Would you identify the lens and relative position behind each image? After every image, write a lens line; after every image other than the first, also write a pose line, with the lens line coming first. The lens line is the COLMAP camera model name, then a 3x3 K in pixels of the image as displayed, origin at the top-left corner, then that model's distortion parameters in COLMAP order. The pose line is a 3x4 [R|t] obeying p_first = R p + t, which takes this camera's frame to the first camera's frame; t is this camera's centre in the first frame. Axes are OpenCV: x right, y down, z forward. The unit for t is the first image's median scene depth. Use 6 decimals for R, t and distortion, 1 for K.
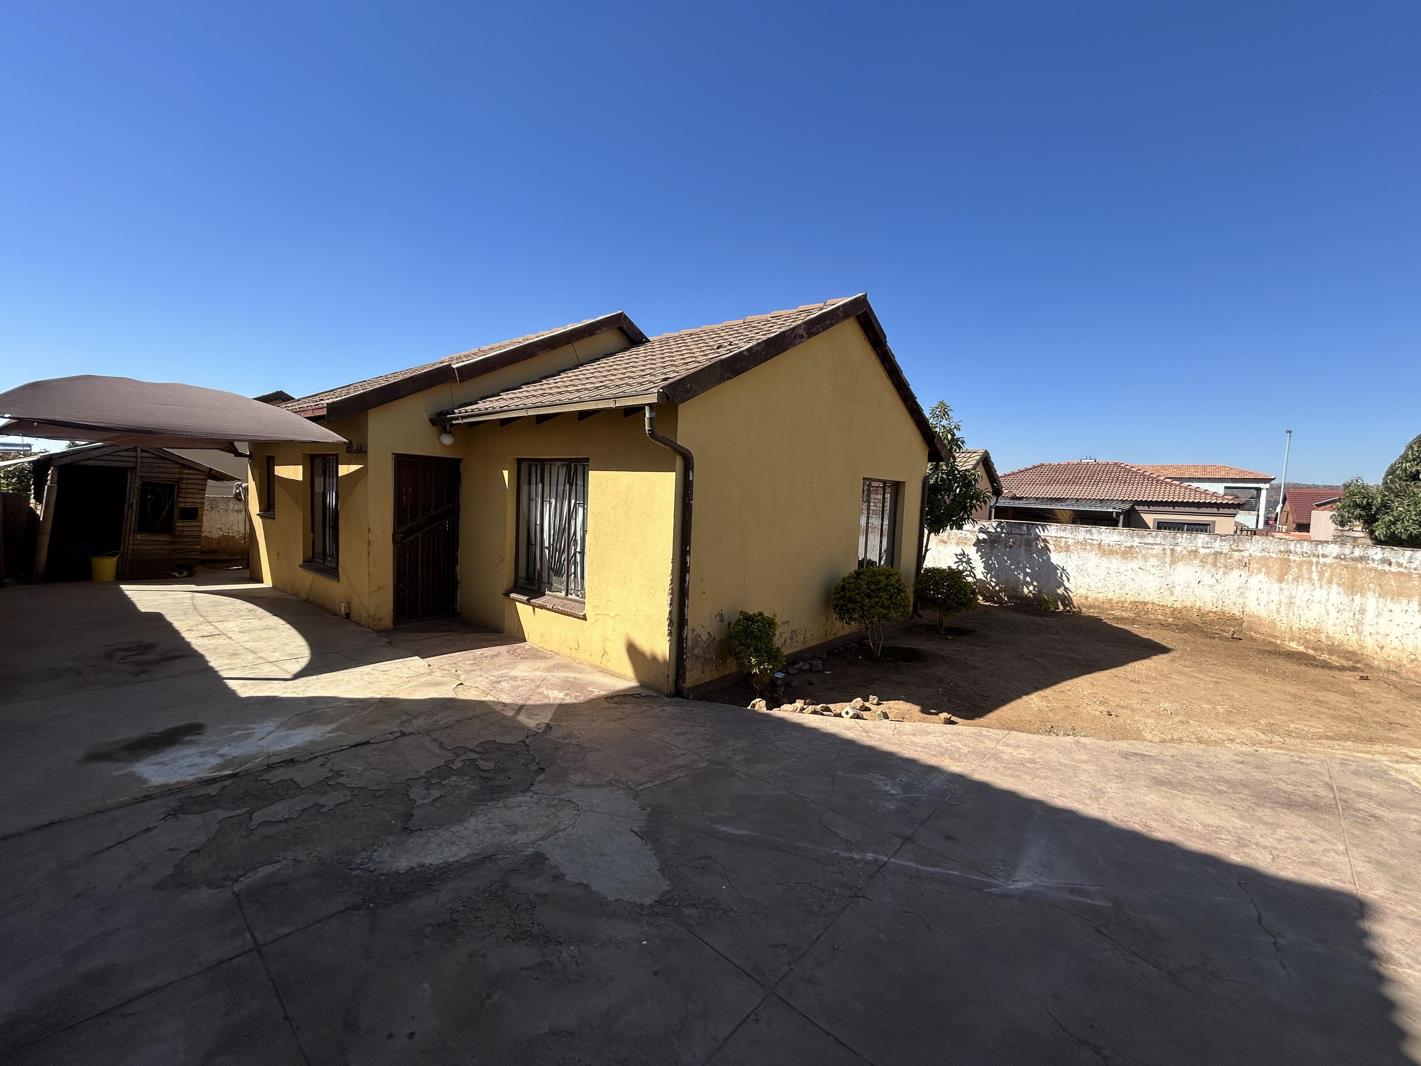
lens RADIAL K [[577.1, 0, 712.4], [0, 577.1, 532.3], [0, 0, 1]] dist [-0.001613, 0.000540]
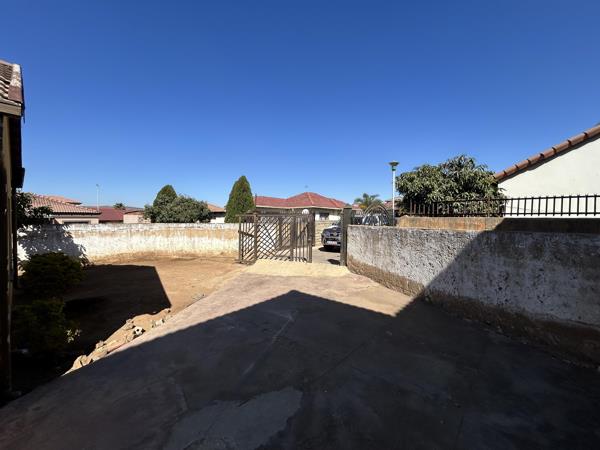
lens RADIAL K [[243.7, 0, 298.0], [0, 243.7, 223.8], [0, 0, 1]] dist [-0.001613, 0.000540]
pose [[0.017840, -0.060119, 0.998032, -0.356288], [0.066698, 0.996039, 0.058806, -0.019595], [-0.997614, 0.065517, 0.021779, 0.340009]]
